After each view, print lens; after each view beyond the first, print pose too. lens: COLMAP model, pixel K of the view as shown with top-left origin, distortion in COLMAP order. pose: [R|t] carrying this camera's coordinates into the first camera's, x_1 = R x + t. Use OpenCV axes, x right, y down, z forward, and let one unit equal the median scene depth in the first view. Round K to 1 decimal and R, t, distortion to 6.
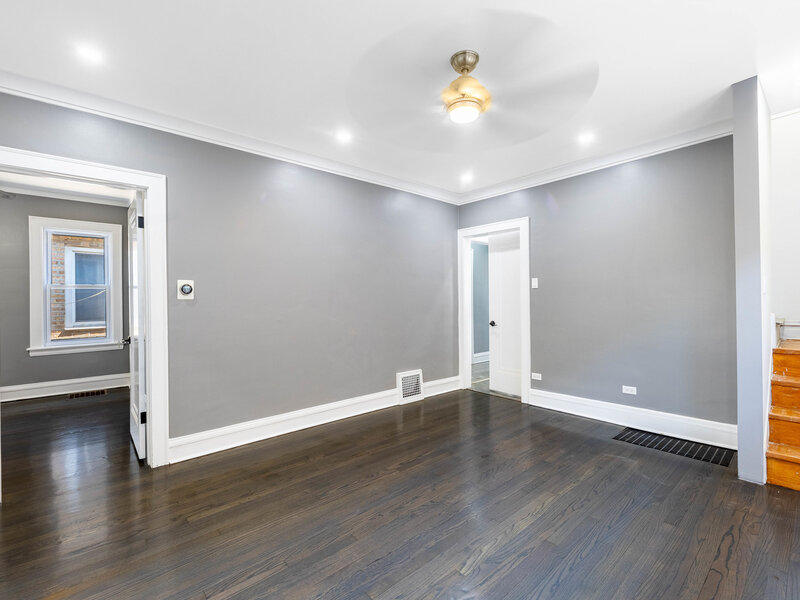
lens RADIAL K [[361.7, 0, 395.8], [0, 361.7, 297.0], [0, 0, 1]] dist [-0.004373, -0.000944]
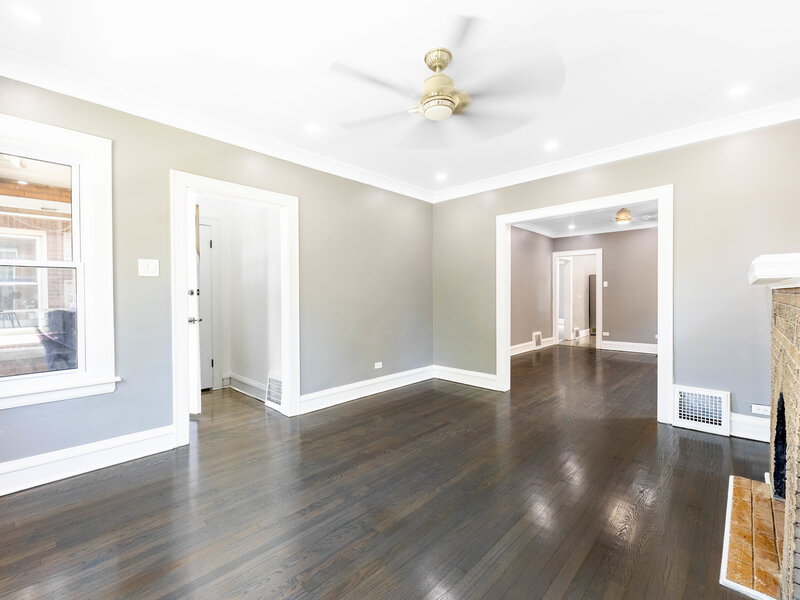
lens RADIAL K [[361.7, 0, 396.3], [0, 361.7, 294.6], [0, 0, 1]] dist [-0.004373, -0.000944]
pose [[0.995725, 0.003235, 0.092313, -0.864702], [-0.004588, 0.999885, 0.014446, -0.005974], [-0.092256, -0.014808, 0.995625, -0.762419]]
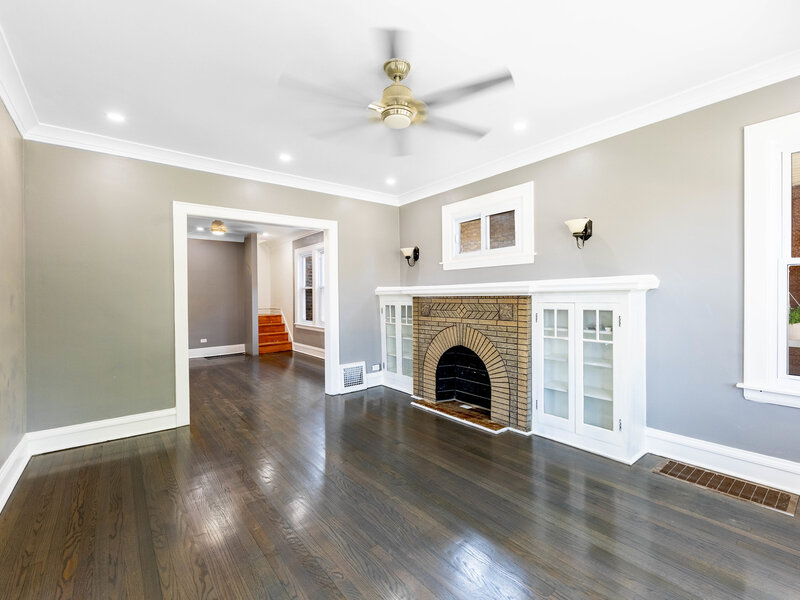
lens RADIAL K [[361.7, 0, 401.7], [0, 361.7, 298.7], [0, 0, 1]] dist [-0.004373, -0.000944]
pose [[0.038401, 0.001791, 0.999261, -1.280219], [0.000702, 0.999998, -0.001820, 0.000232], [-0.999262, 0.000771, 0.038399, -0.269110]]
